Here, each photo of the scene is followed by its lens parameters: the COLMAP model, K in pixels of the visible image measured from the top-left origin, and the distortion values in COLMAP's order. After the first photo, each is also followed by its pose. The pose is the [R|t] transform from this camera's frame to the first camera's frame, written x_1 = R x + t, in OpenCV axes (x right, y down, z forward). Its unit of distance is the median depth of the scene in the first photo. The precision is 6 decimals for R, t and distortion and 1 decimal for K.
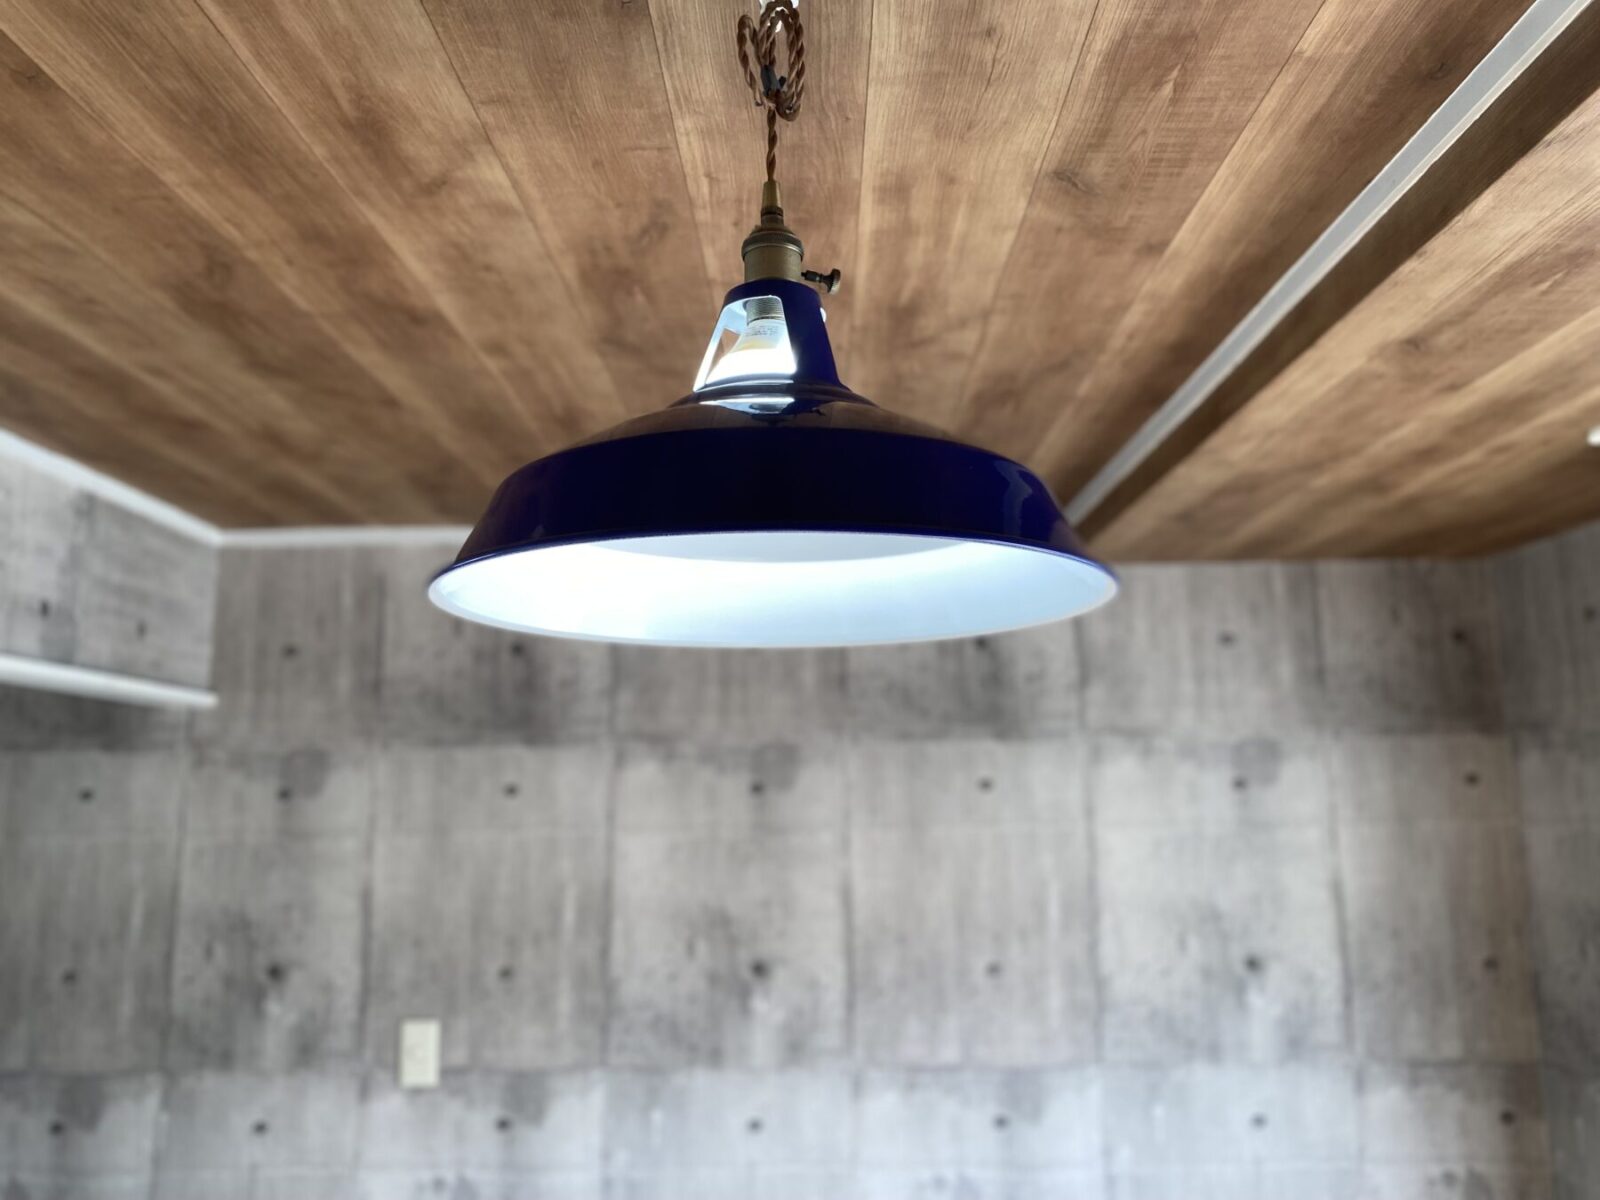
lens RADIAL K [[1232.3, 0, 800.0], [0, 1232.3, 600.0], [0, 0, 1]] dist [0.009626, -0.003195]
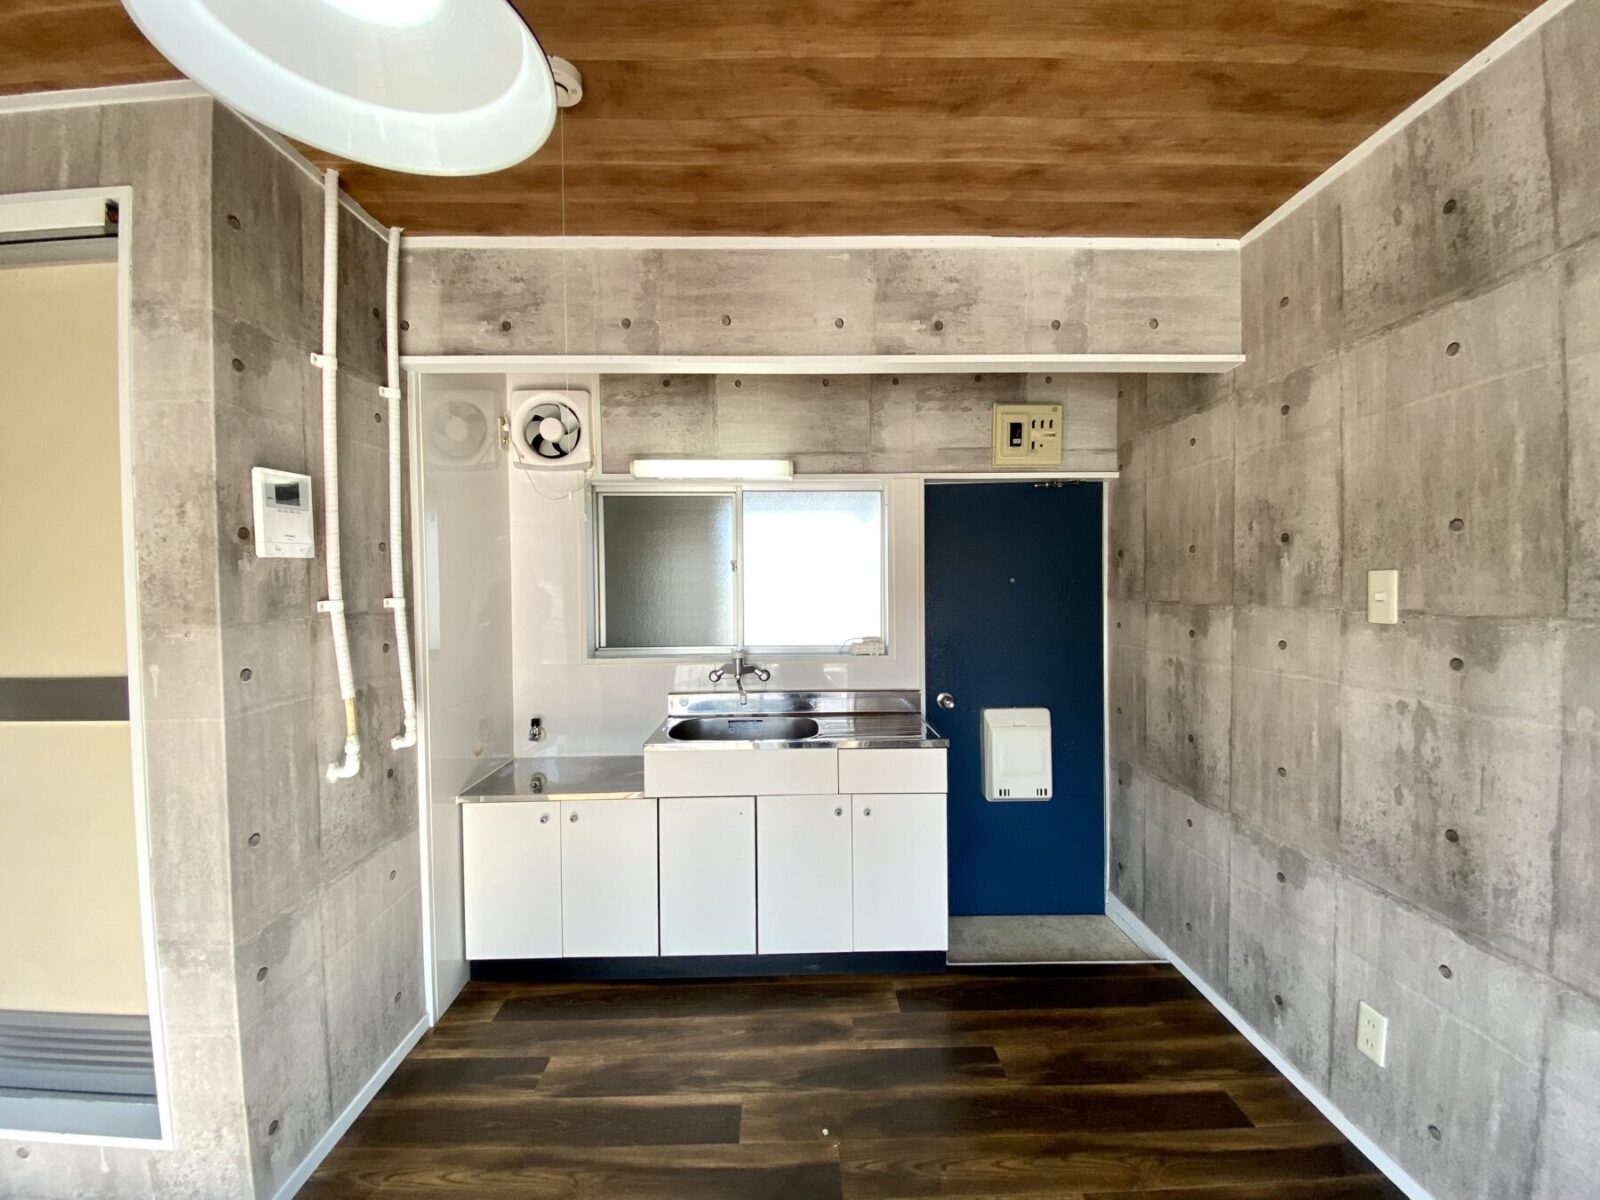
lens RADIAL K [[649.3, 0, 794.8], [0, 649.3, 598.7], [0, 0, 1]] dist [0.011948, -0.017367]
pose [[0.029596, 0.028210, -0.999164, 0.281553], [0.170454, 0.984818, 0.032853, 0.251329], [0.984921, -0.171283, 0.024338, 0.435045]]
